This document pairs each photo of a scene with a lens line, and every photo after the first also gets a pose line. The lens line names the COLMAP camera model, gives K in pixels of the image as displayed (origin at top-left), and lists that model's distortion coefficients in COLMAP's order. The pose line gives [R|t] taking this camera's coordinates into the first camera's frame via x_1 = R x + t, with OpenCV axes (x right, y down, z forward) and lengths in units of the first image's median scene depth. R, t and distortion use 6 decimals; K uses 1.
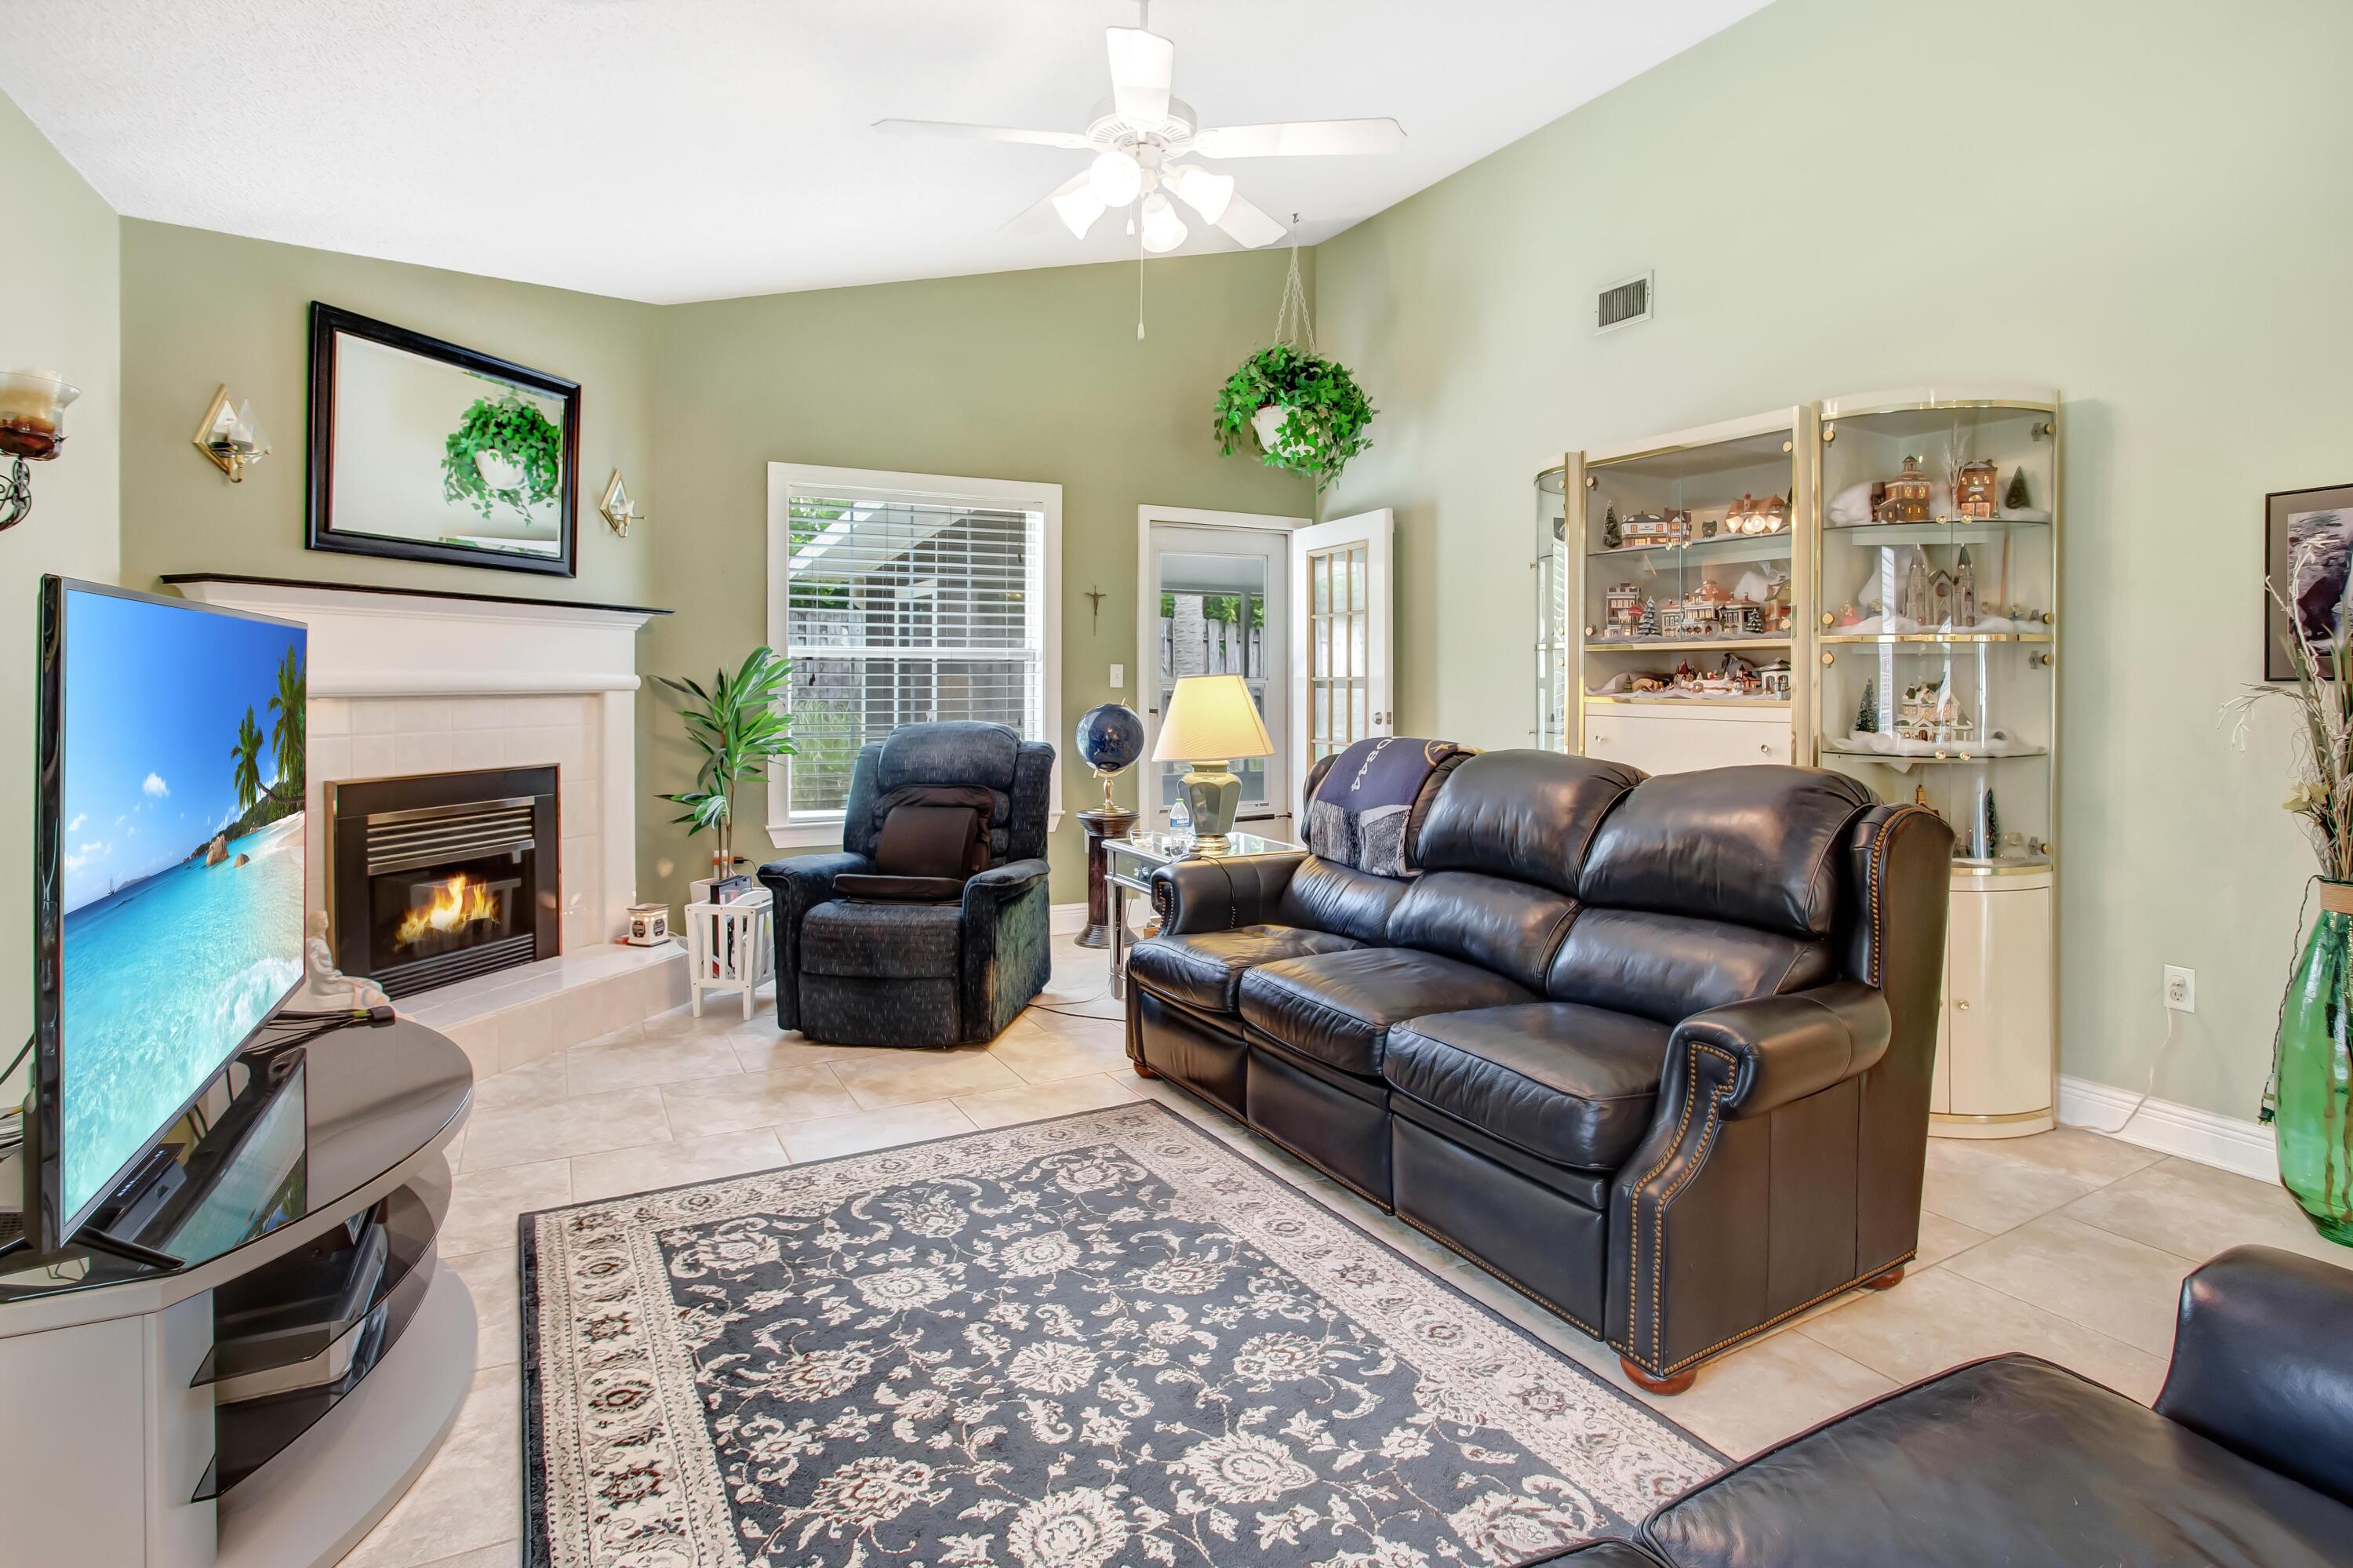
lens RADIAL K [[1197.1, 0, 1189.4], [0, 1197.1, 679.9], [0, 0, 1]] dist [-0.052202, 0.019232]
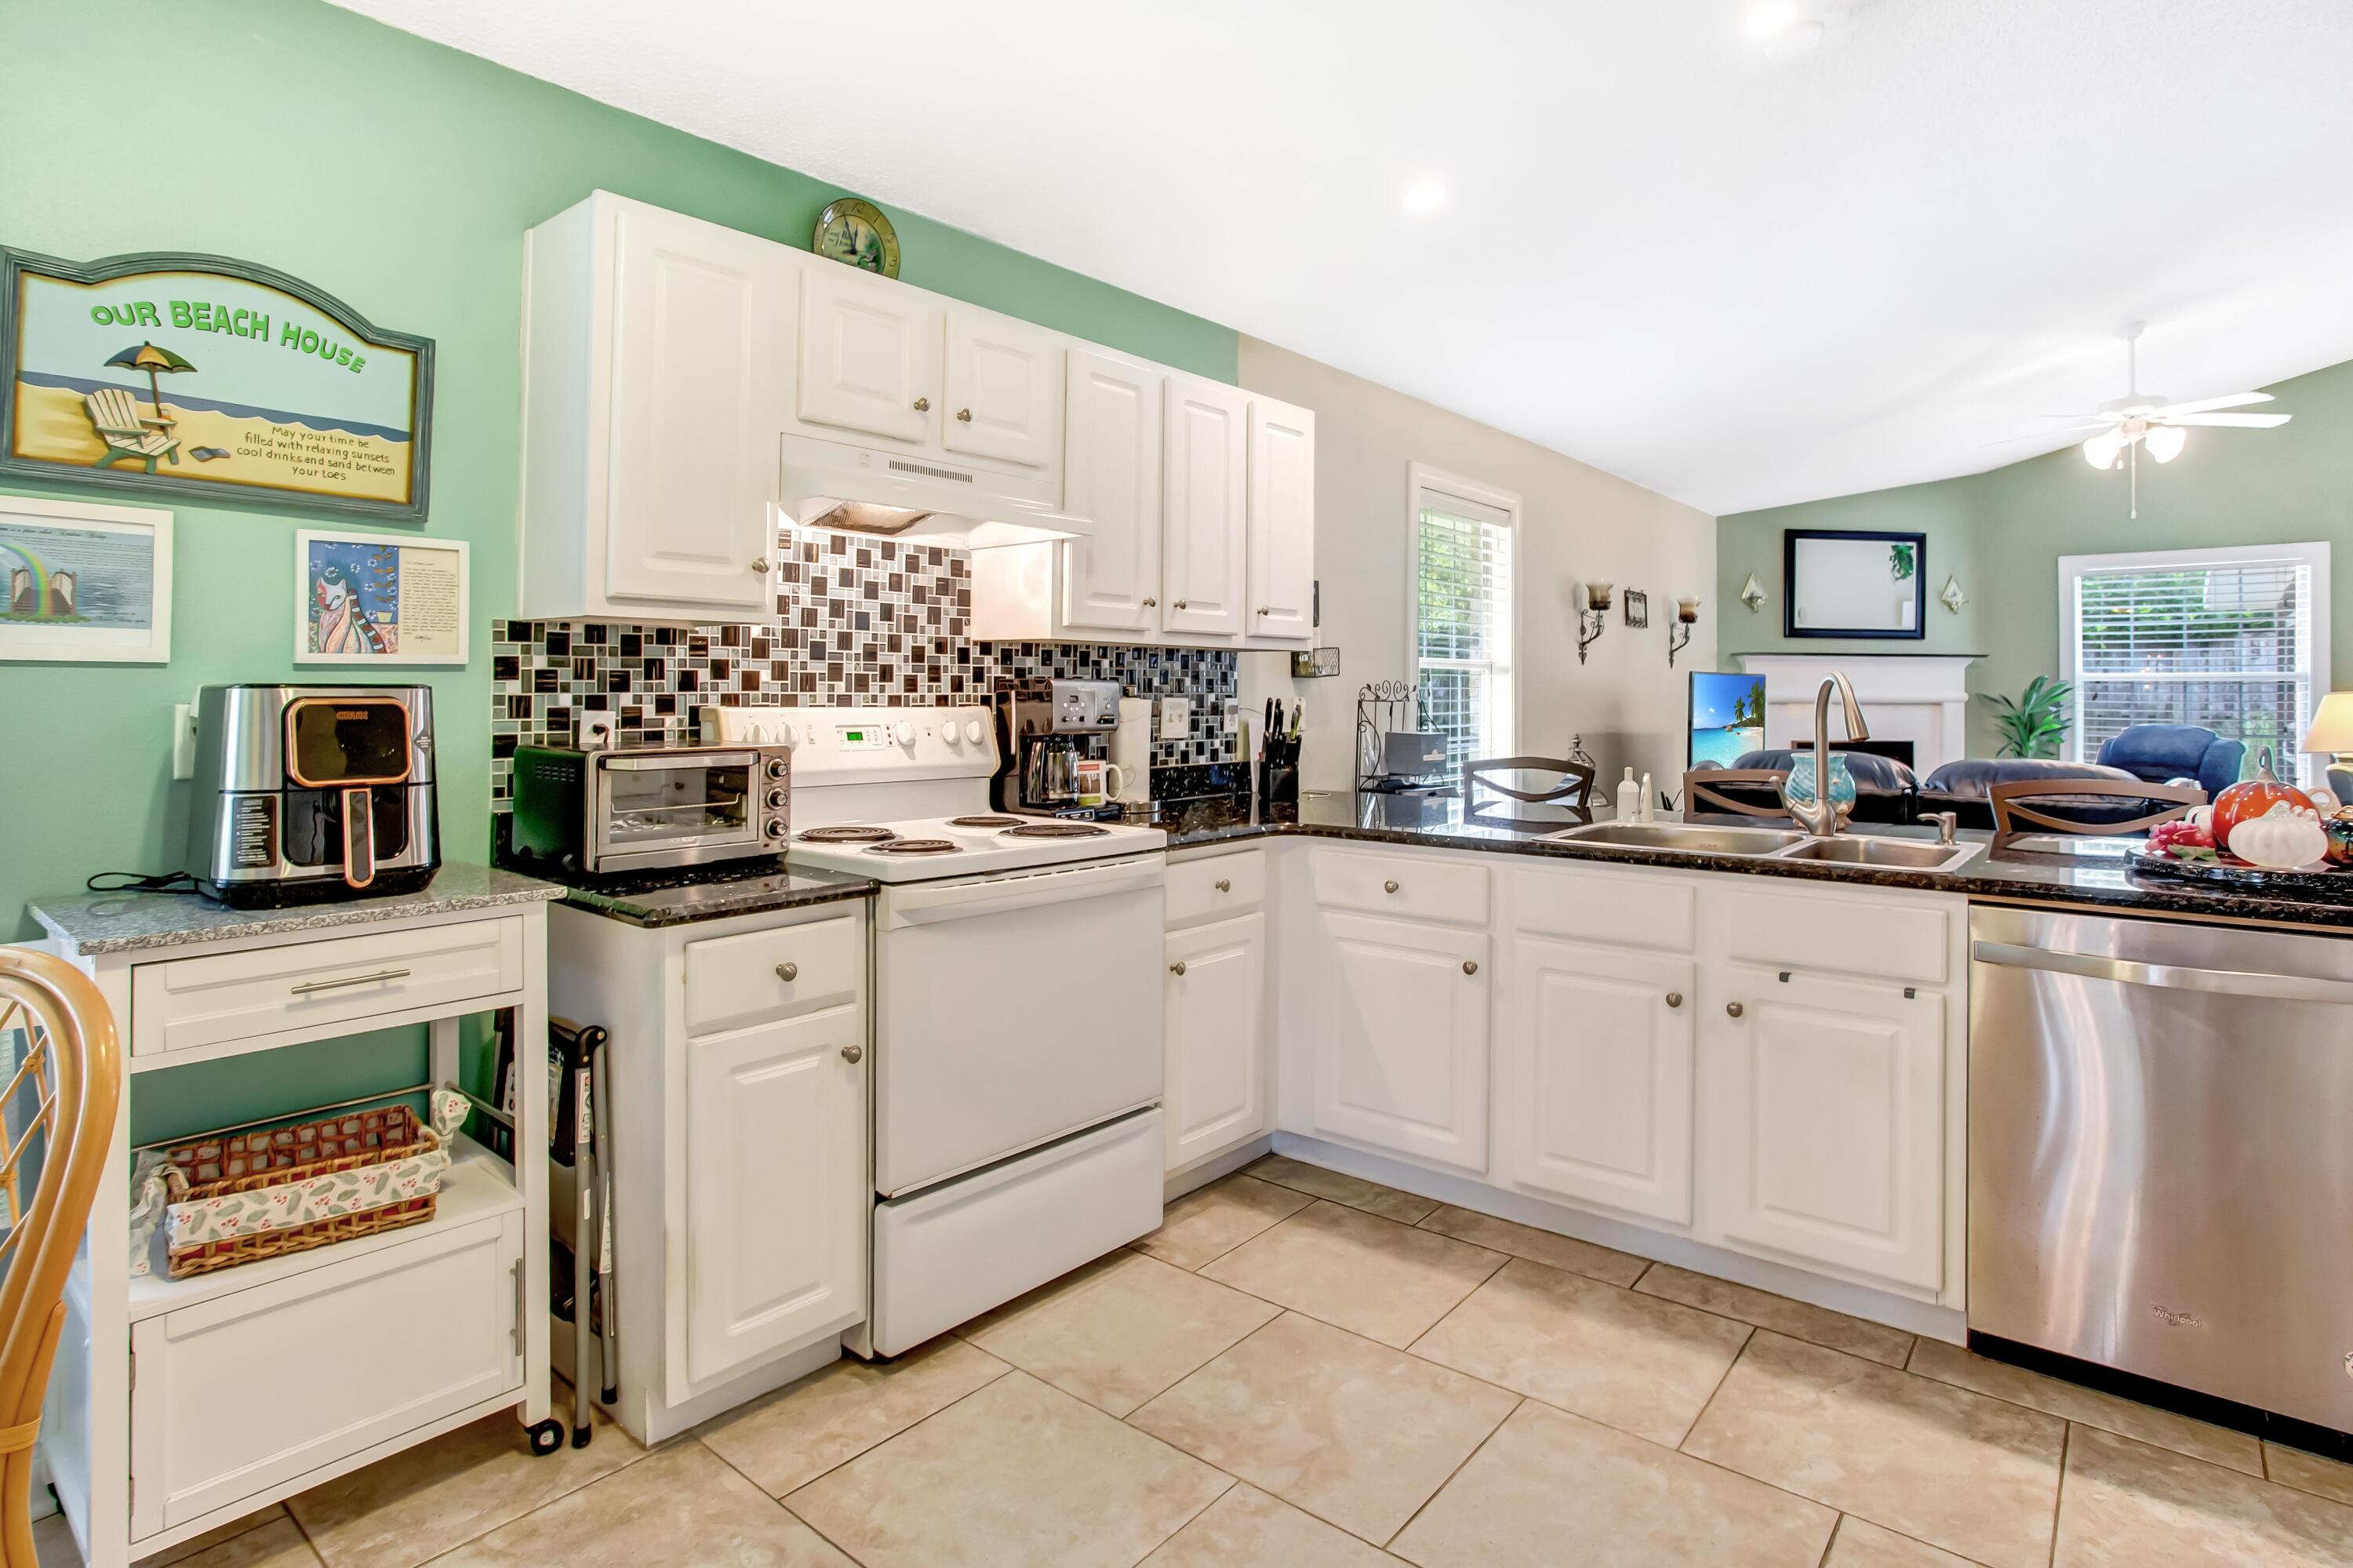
lens RADIAL K [[1197.1, 0, 1197.7], [0, 1197.1, 689.3], [0, 0, 1]] dist [-0.052202, 0.019232]
pose [[0.385826, -0.006314, -0.922550, 1.402034], [-0.002862, 0.999964, -0.008040, 0.014313], [0.922567, 0.005742, 0.385794, -1.423904]]
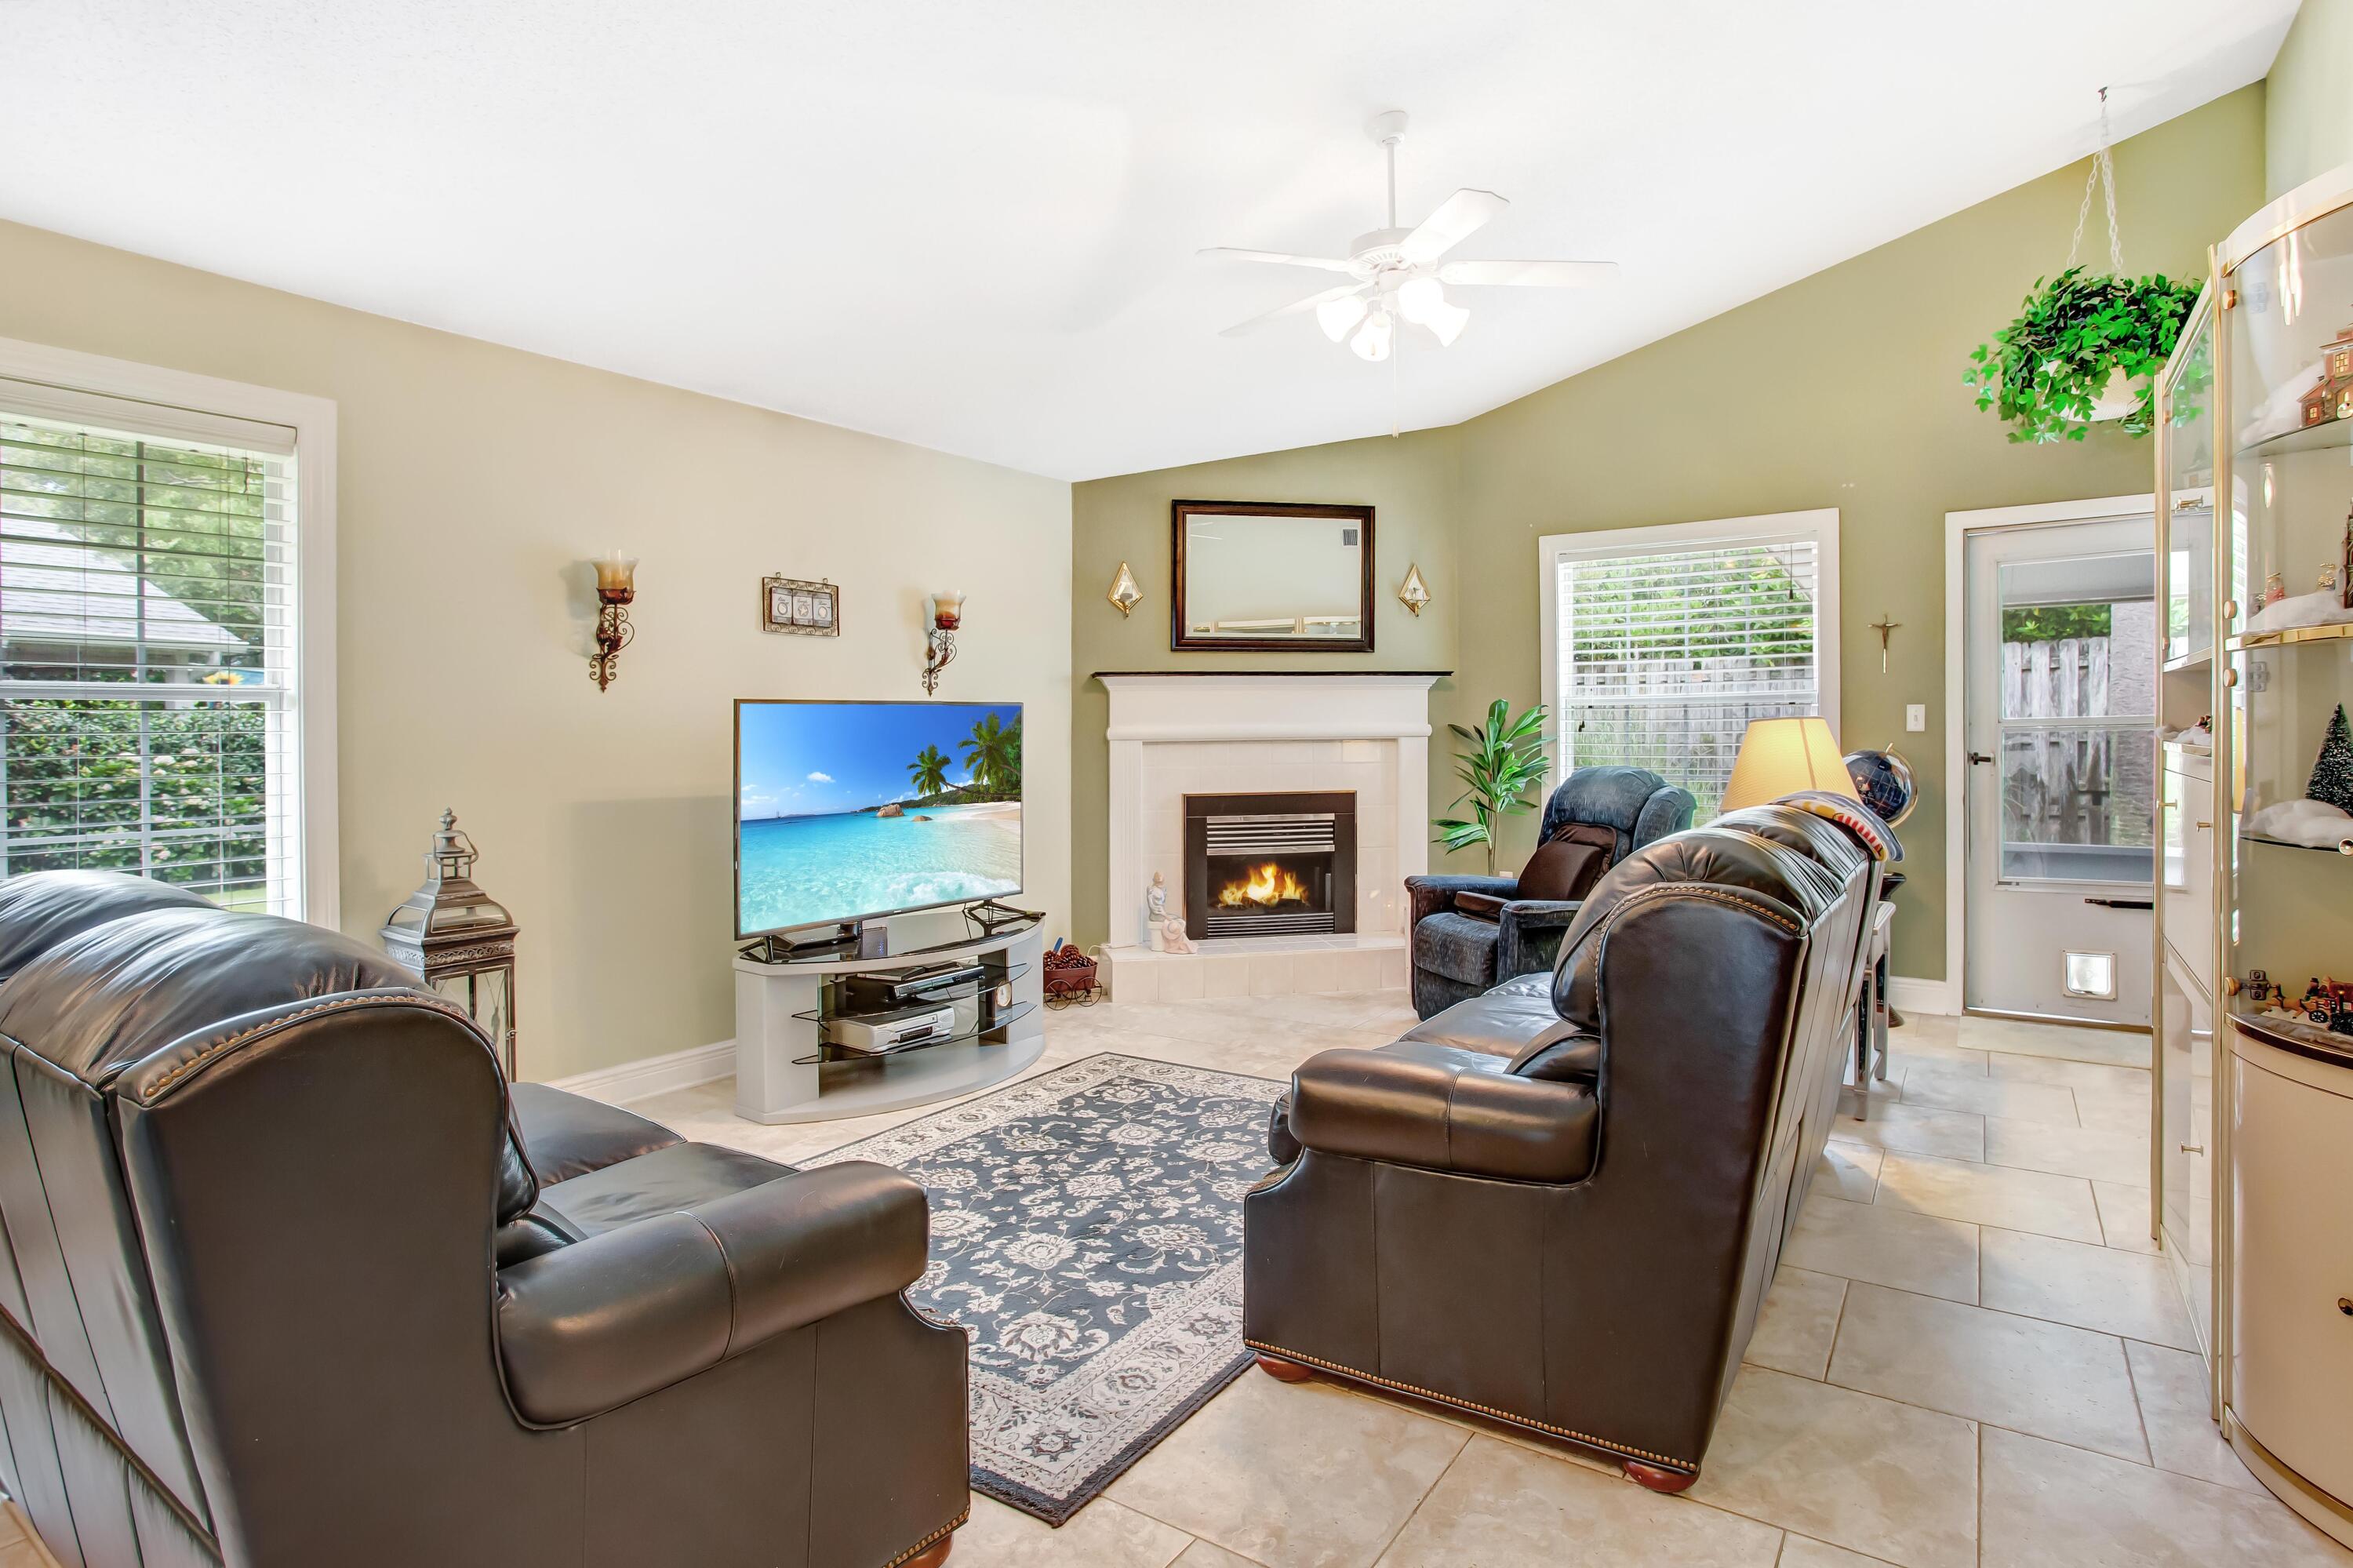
lens RADIAL K [[1197.1, 0, 1154.6], [0, 1197.1, 722.9], [0, 0, 1]] dist [-0.052202, 0.019232]
pose [[0.459174, -0.013469, -0.888244, 1.098796], [0.012241, 0.999886, -0.008834, 0.003392], [0.888262, -0.006816, 0.459287, 0.319167]]
